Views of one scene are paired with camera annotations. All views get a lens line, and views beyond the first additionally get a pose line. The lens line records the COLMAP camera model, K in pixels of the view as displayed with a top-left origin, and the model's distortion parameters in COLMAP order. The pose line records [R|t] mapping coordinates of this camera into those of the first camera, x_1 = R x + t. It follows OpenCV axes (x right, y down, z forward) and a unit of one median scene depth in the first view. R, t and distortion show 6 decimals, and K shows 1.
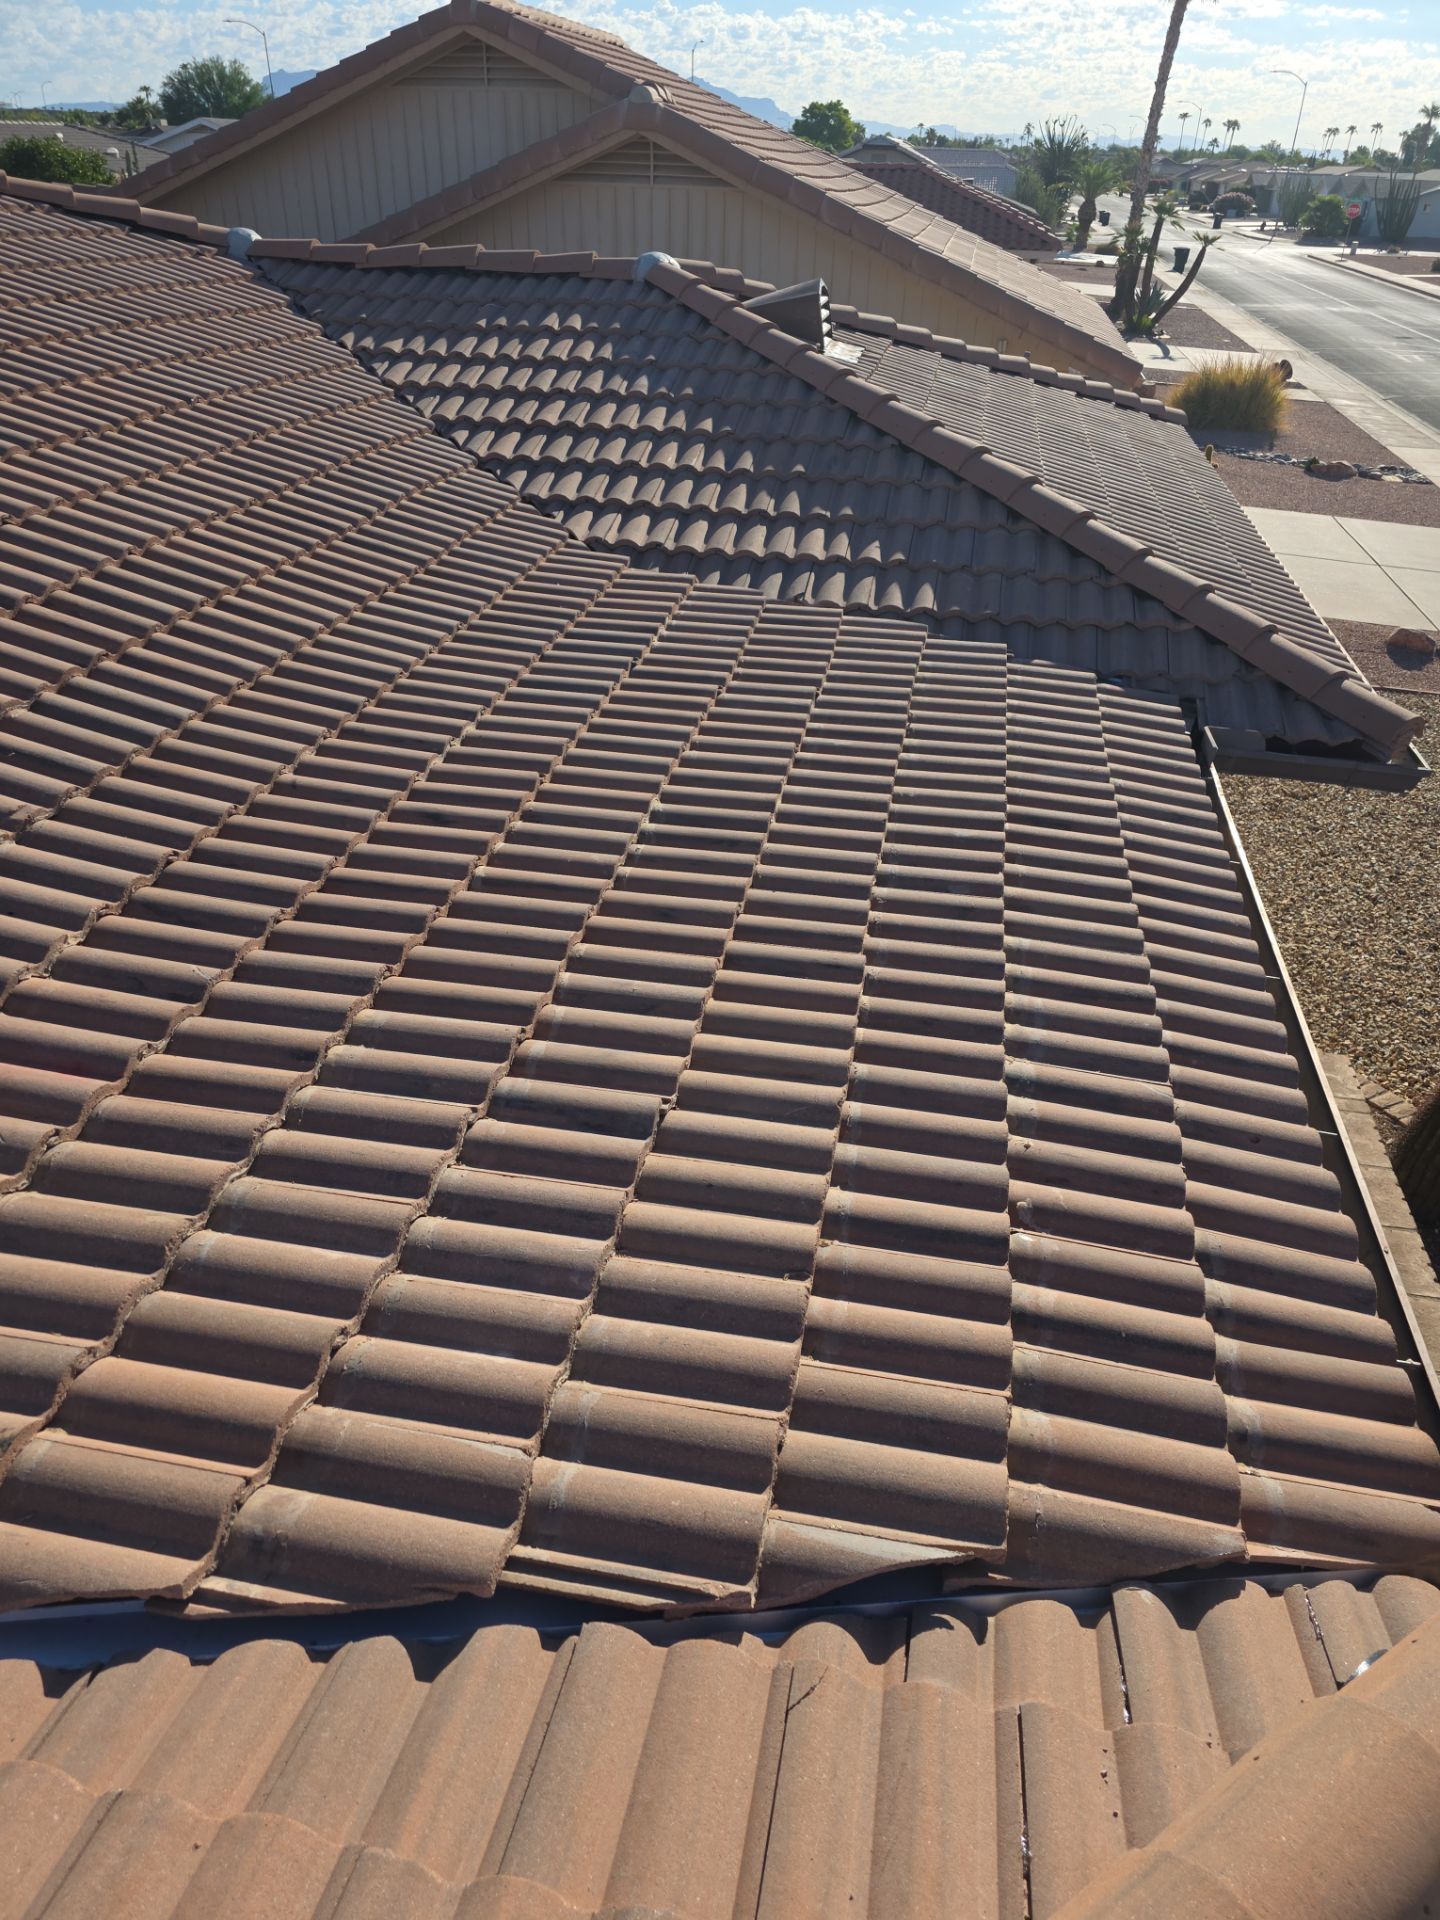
lens RADIAL K [[1292.5, 0, 746.6], [0, 1292.5, 981.3], [0, 0, 1]] dist [0.057743, -0.052107]
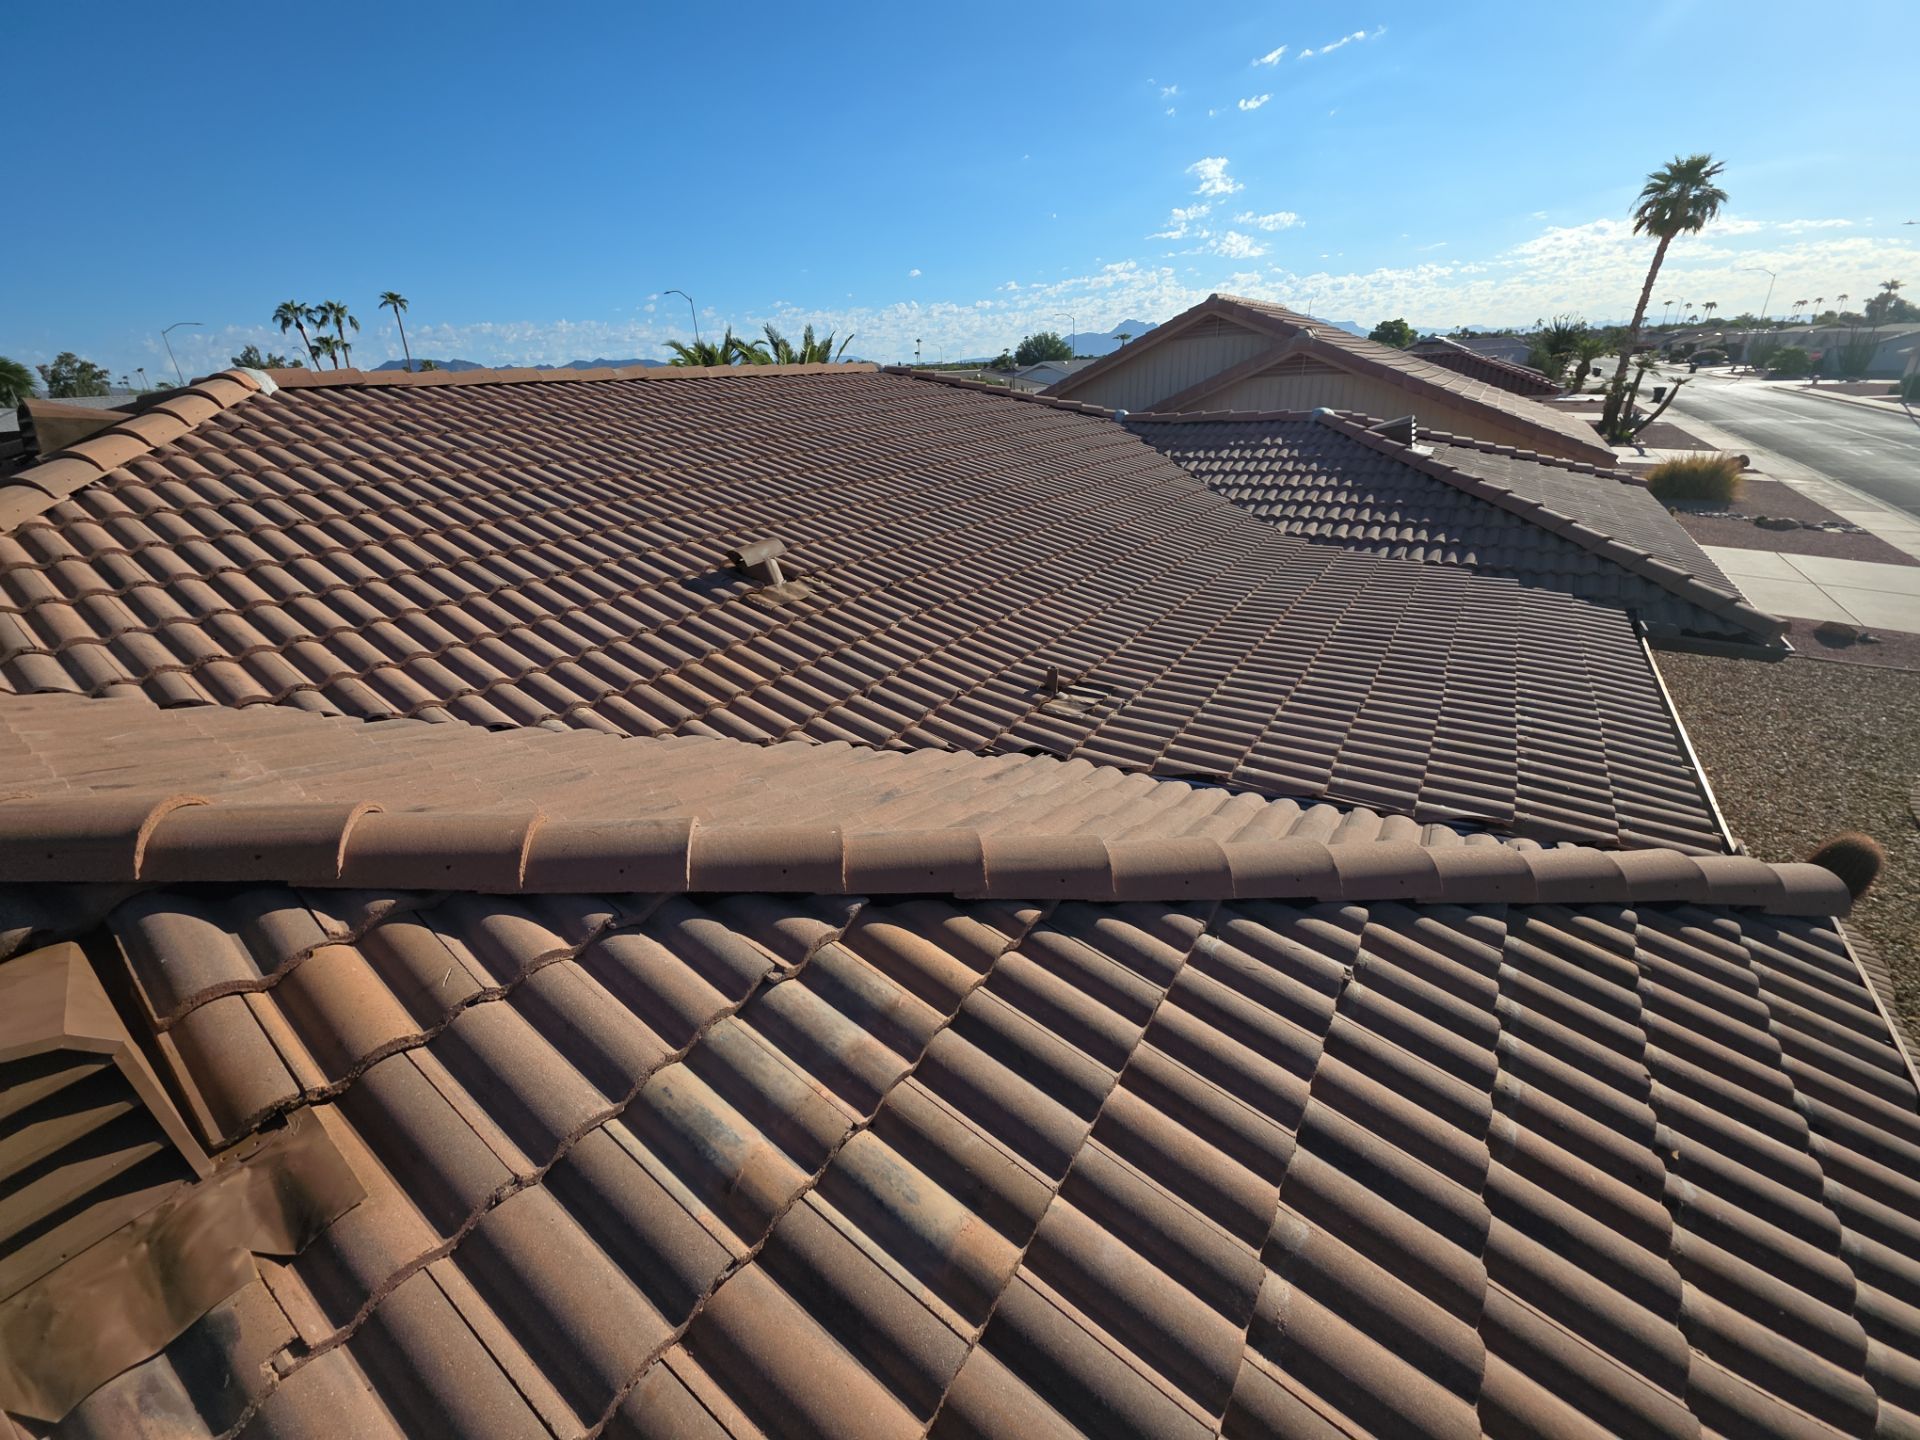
lens RADIAL K [[760.0, 0, 964.3], [0, 760.0, 716.3], [0, 0, 1]] dist [0.017595, -0.009137]
pose [[0.913480, 0.101193, -0.394100, -0.064259], [-0.153506, 0.982715, -0.103478, 0.138766], [0.376816, 0.155022, 0.913224, -0.249043]]
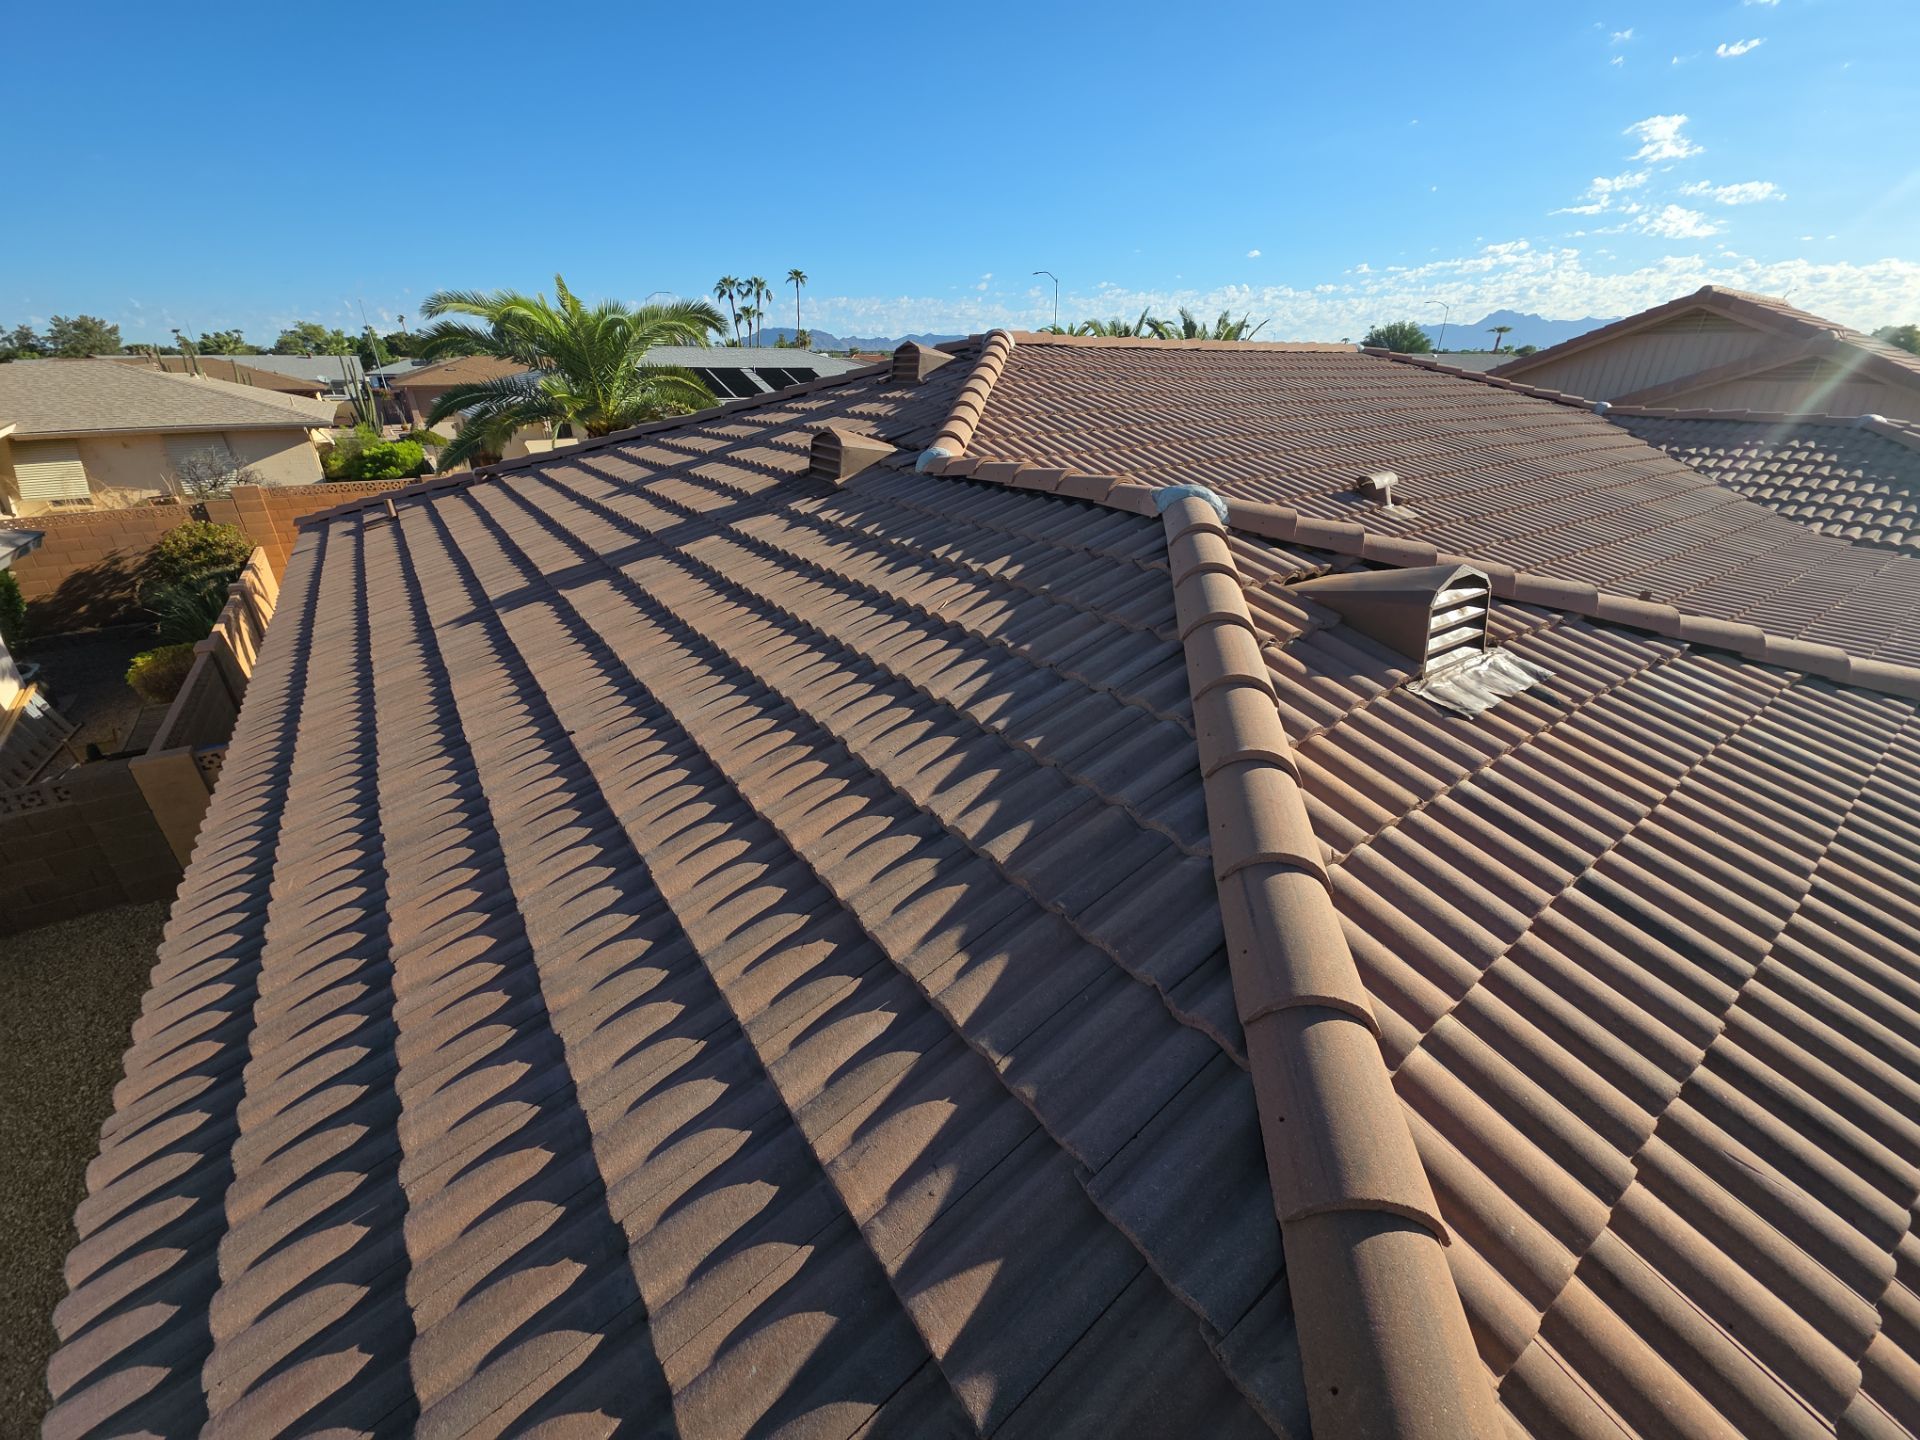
lens RADIAL K [[753.1, 0, 964.8], [0, 753.1, 721.5], [0, 0, 1]] dist [0.020387, -0.010388]
pose [[0.711035, 0.275837, -0.646794, -0.184135], [-0.358494, 0.933523, 0.004017, 0.360321], [0.604906, 0.229015, 0.762654, -0.589030]]
